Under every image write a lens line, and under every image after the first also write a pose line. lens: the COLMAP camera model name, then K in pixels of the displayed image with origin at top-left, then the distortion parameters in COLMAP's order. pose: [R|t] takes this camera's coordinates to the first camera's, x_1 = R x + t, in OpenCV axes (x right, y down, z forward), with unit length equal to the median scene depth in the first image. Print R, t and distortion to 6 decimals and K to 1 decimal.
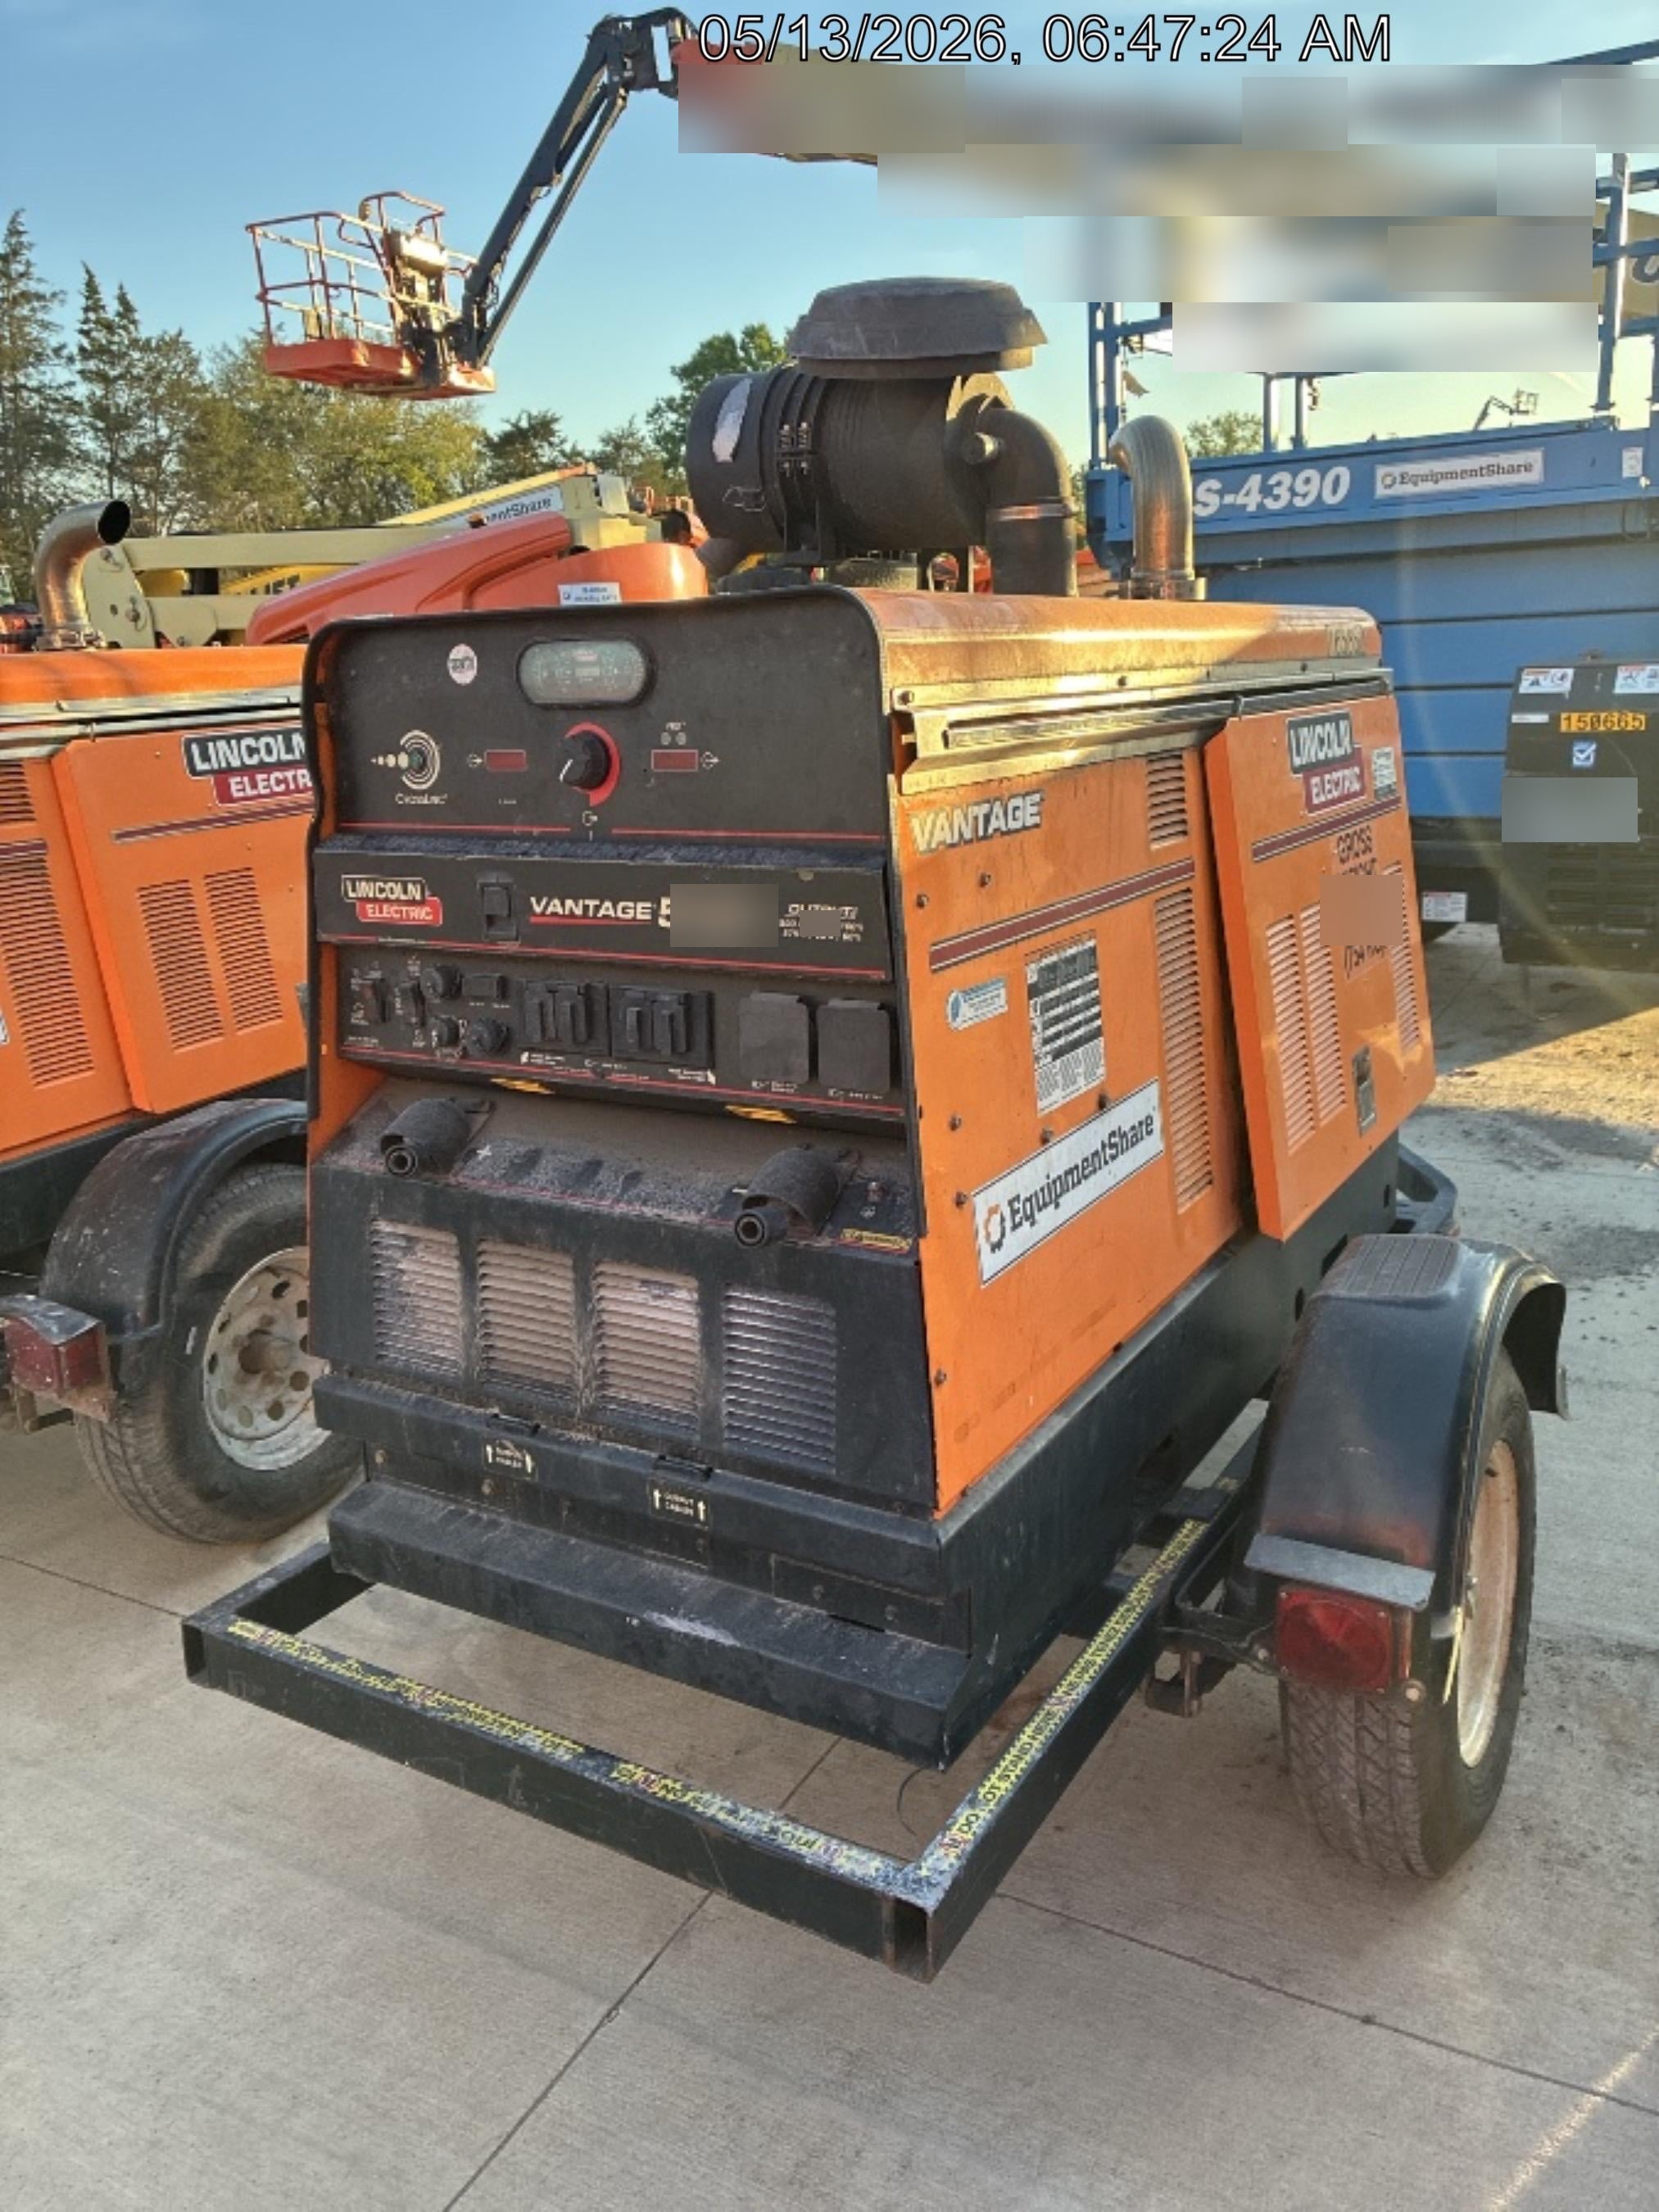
lens RADIAL K [[1694.9, 0, 822.3], [0, 1694.9, 1080.1], [0, 0, 1]] dist [-0.007767, -0.010065]
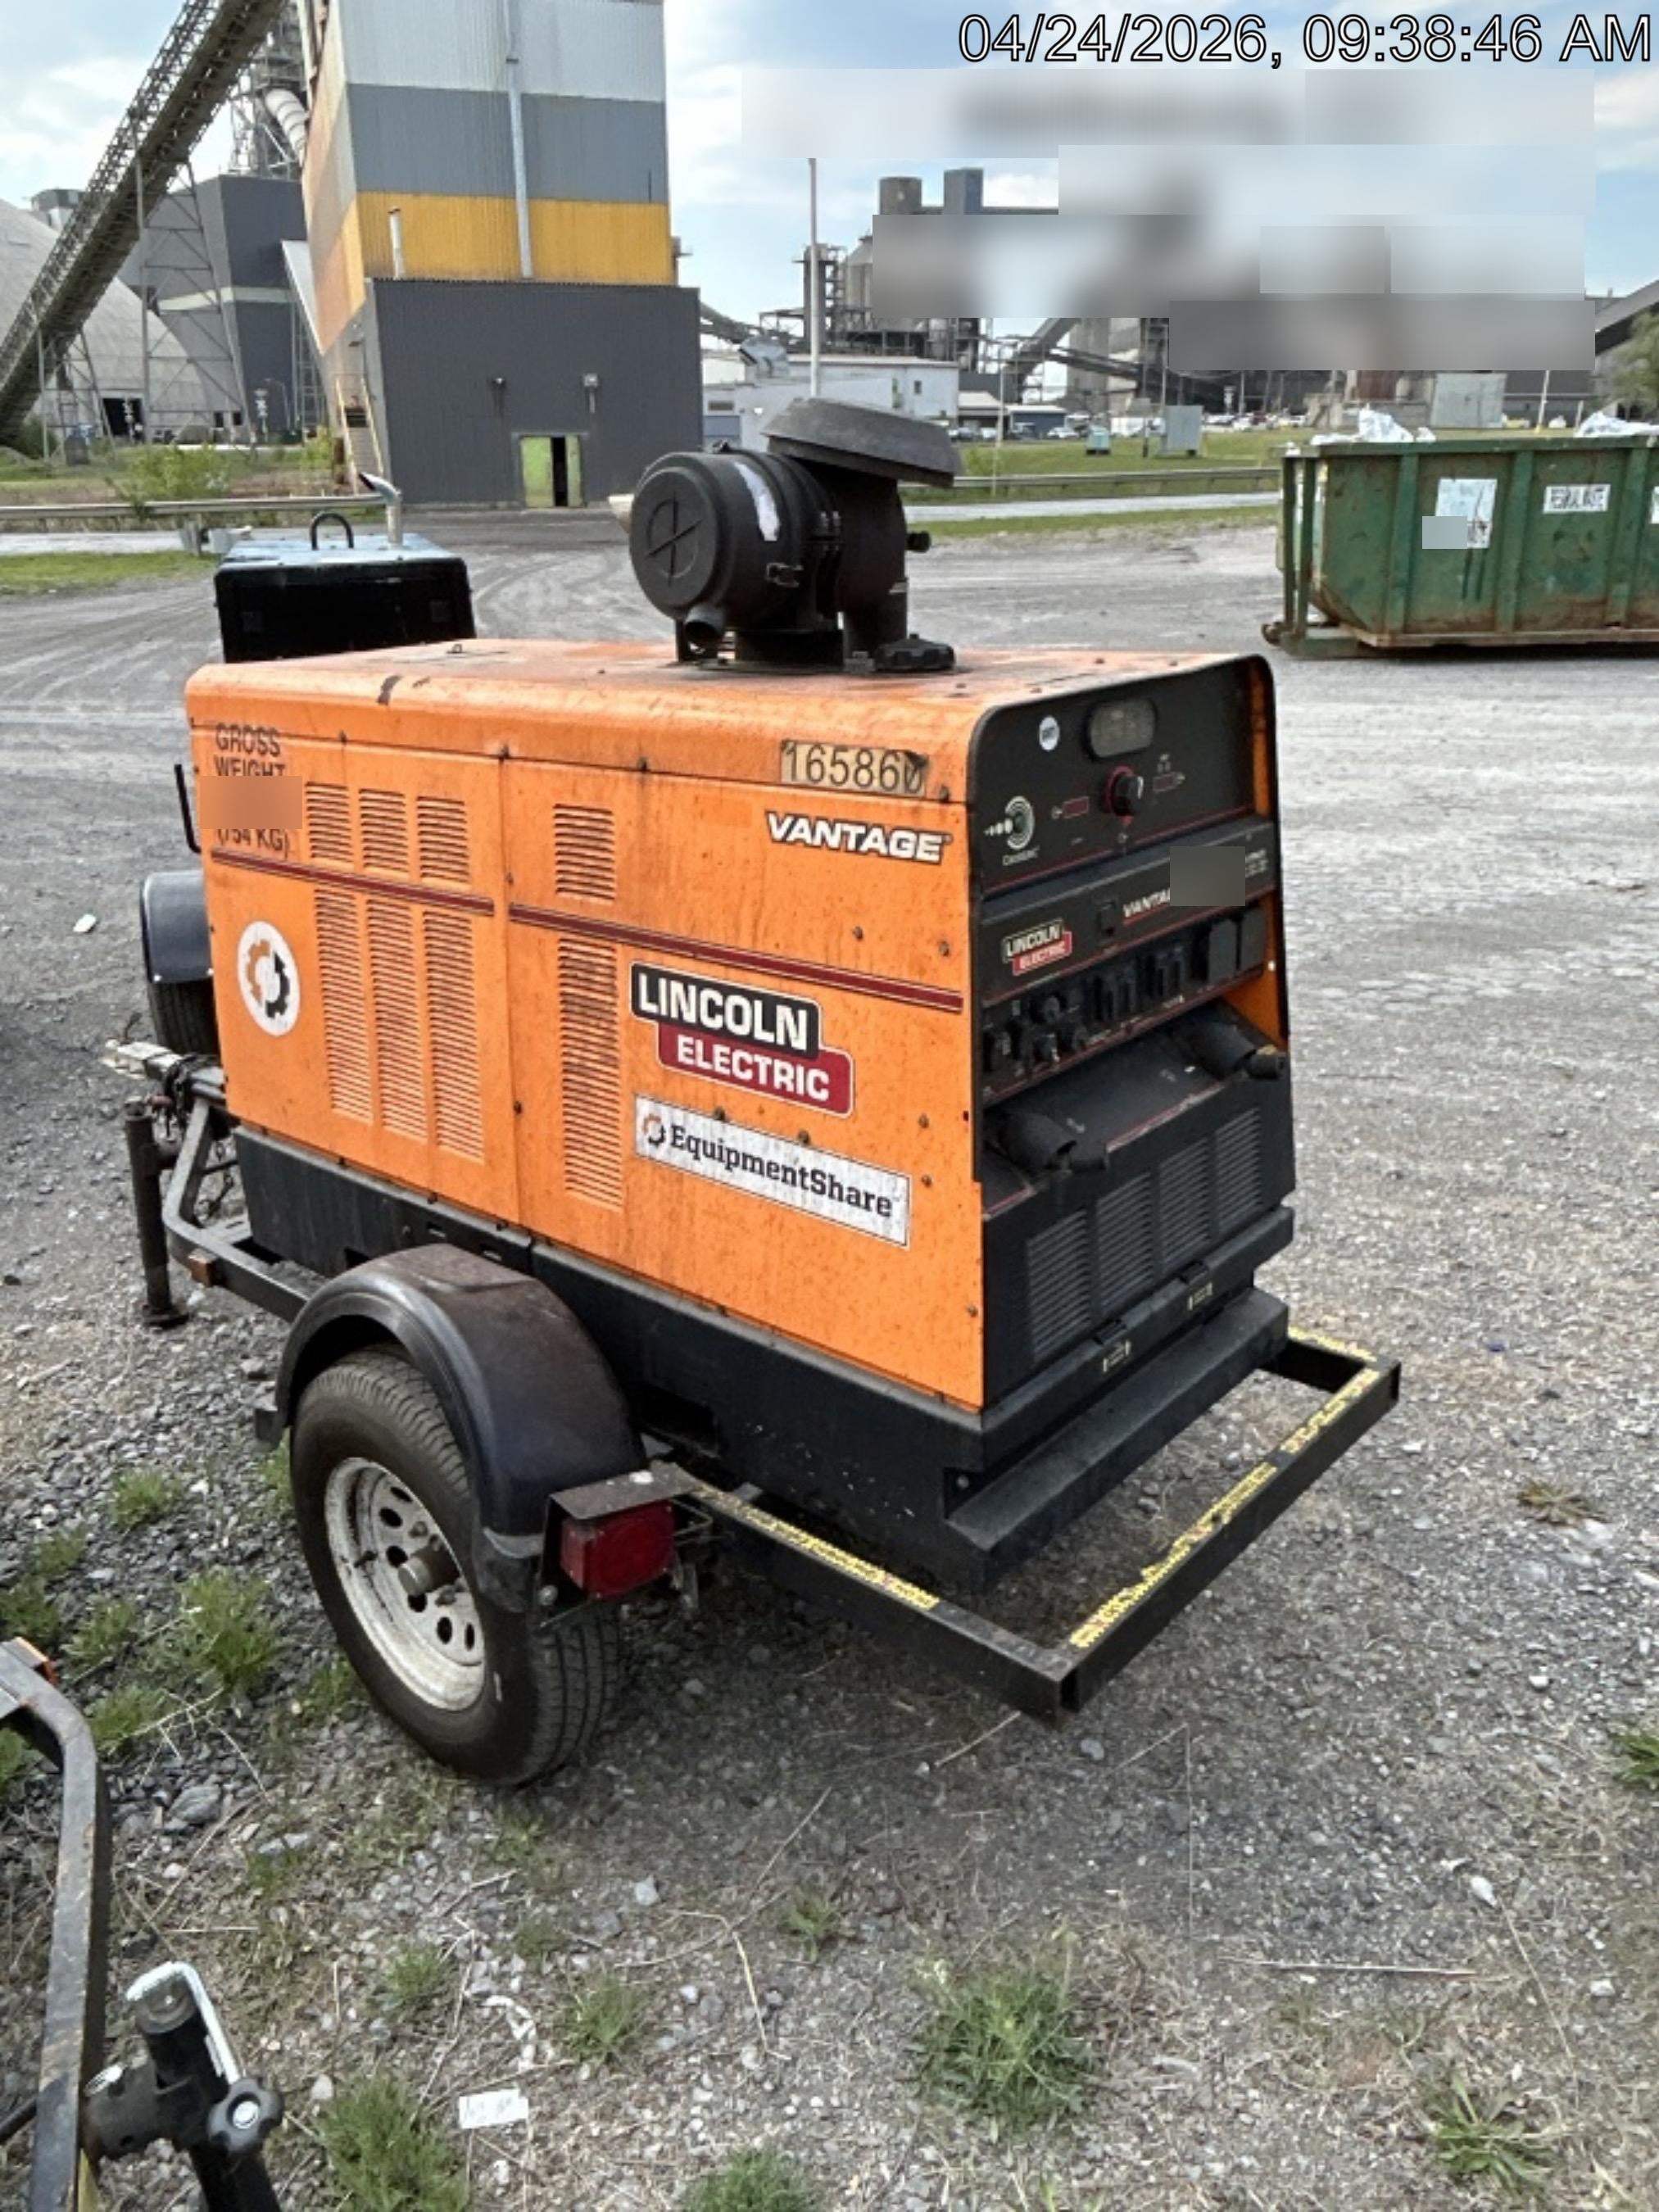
lens RADIAL K [[1631.6, 0, 845.3], [0, 1631.6, 1091.6], [0, 0, 1]] dist [0.010397, 0.000116]
pose [[0.173351, -0.305750, 0.936198, -1.376838], [0.272509, 0.928367, 0.252733, -0.339588], [-0.946408, 0.211311, 0.244253, 0.907807]]
